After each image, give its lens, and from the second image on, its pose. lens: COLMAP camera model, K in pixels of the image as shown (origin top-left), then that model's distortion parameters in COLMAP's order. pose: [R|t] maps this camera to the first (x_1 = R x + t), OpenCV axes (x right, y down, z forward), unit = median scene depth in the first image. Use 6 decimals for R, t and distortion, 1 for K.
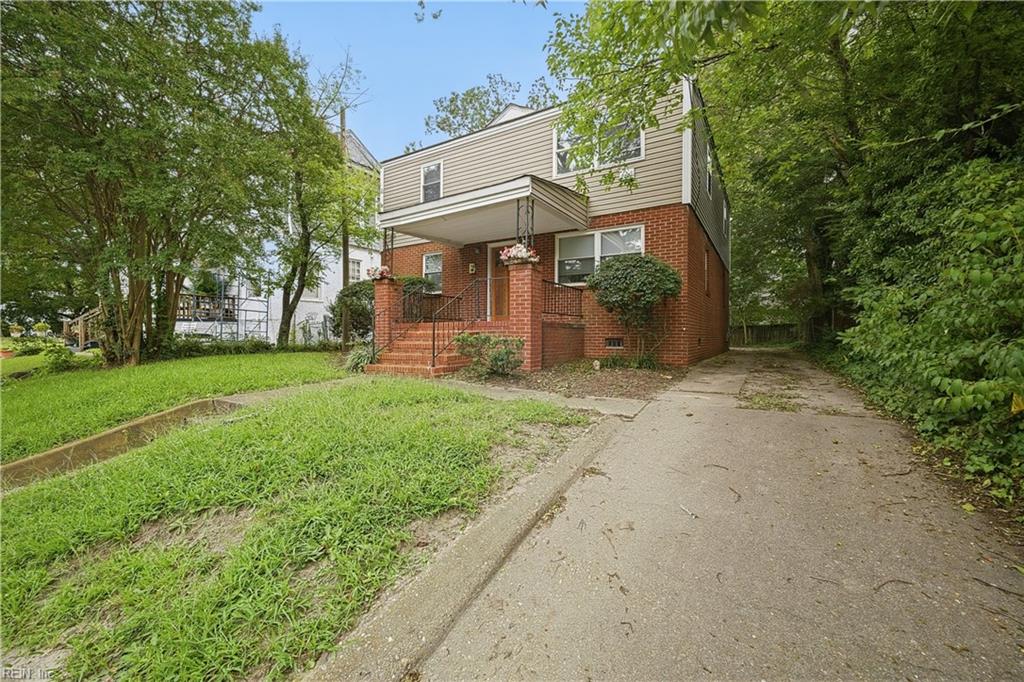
lens RADIAL K [[402.9, 0, 512.0], [0, 402.9, 341.0], [0, 0, 1]] dist [0.000361, -0.000065]
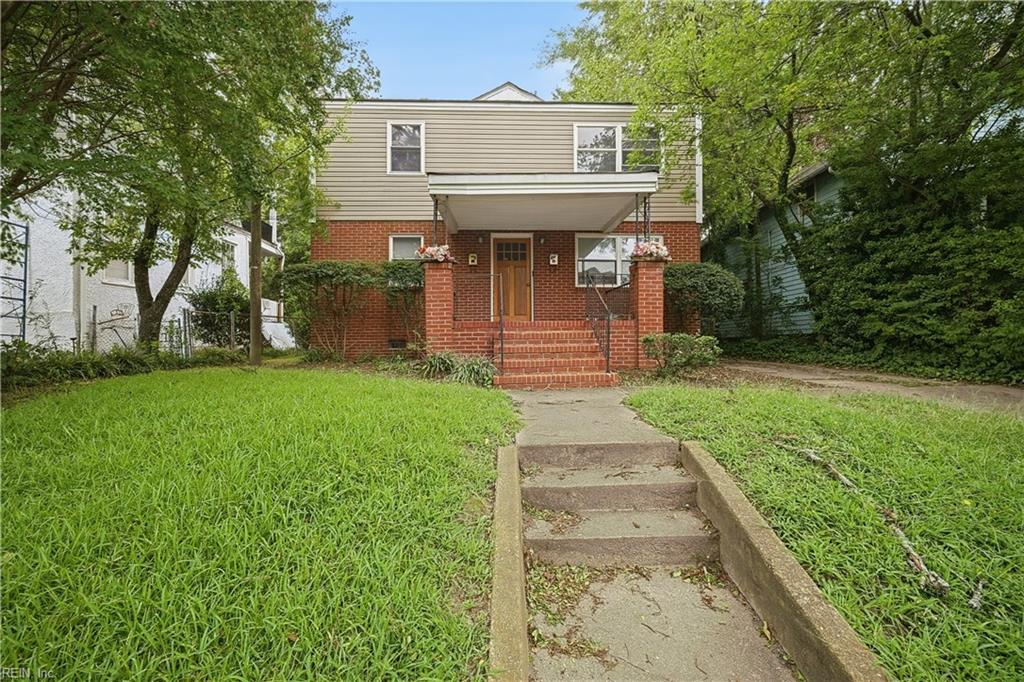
lens RADIAL K [[411.9, 0, 512.0], [0, 411.9, 341.0], [0, 0, 1]] dist [0.000538, 0.000083]
pose [[0.829480, -0.012851, 0.558388, -0.578911], [0.020265, 0.999769, -0.007095, -0.000399], [-0.558168, 0.017201, 0.829550, 0.264870]]
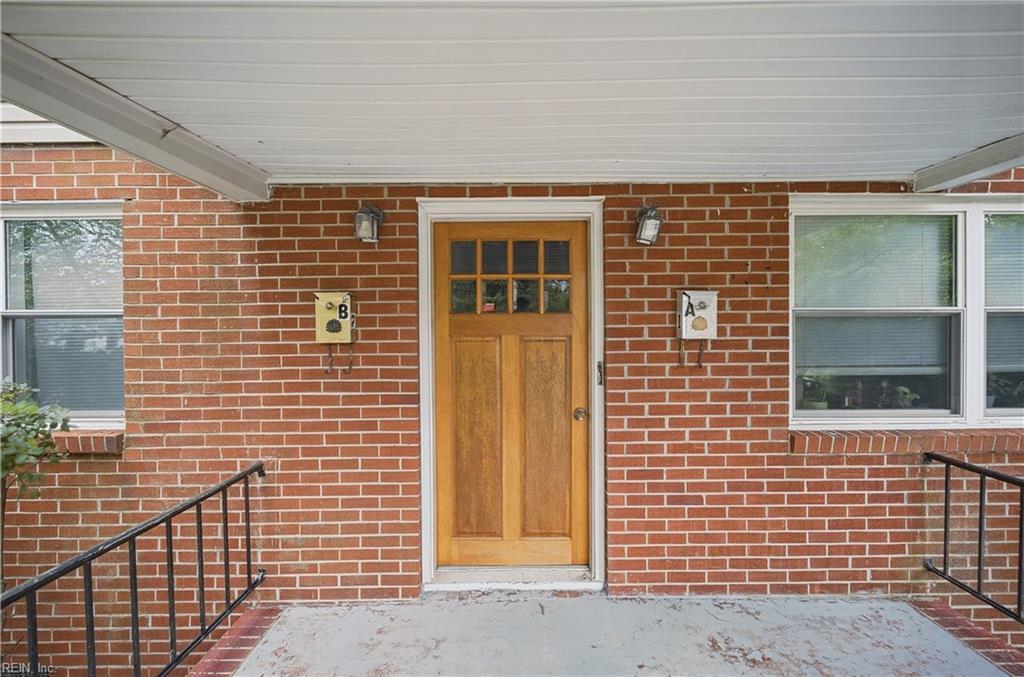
lens RADIAL K [[386.4, 0, 512.0], [0, 386.4, 338.5], [0, 0, 1]] dist [-0.000384, -0.000004]
pose [[0.851567, -0.025471, 0.523627, -0.137167], [0.020042, 0.999671, 0.016033, -0.191899], [-0.523863, -0.003159, 0.851797, 0.897014]]
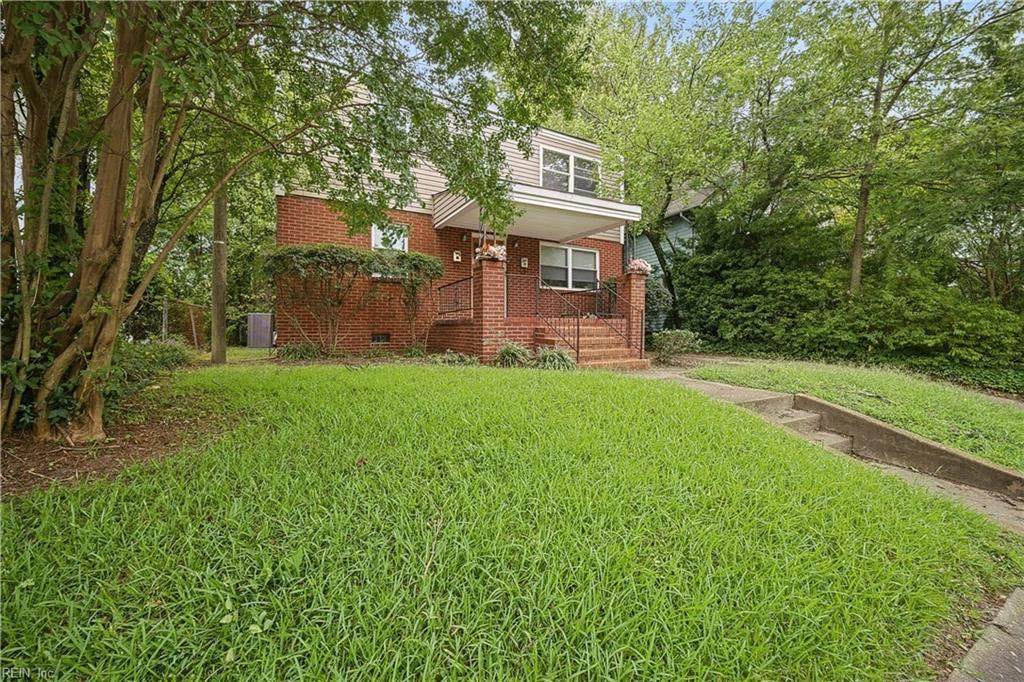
lens RADIAL K [[417.3, 0, 512.0], [0, 417.3, 341.0], [0, 0, 1]] dist [-0.000350, -0.000036]
pose [[0.478743, -0.017790, 0.877775, -0.940754], [0.016768, 0.999798, 0.011117, -0.003676], [-0.877795, 0.009396, 0.478944, 0.518238]]
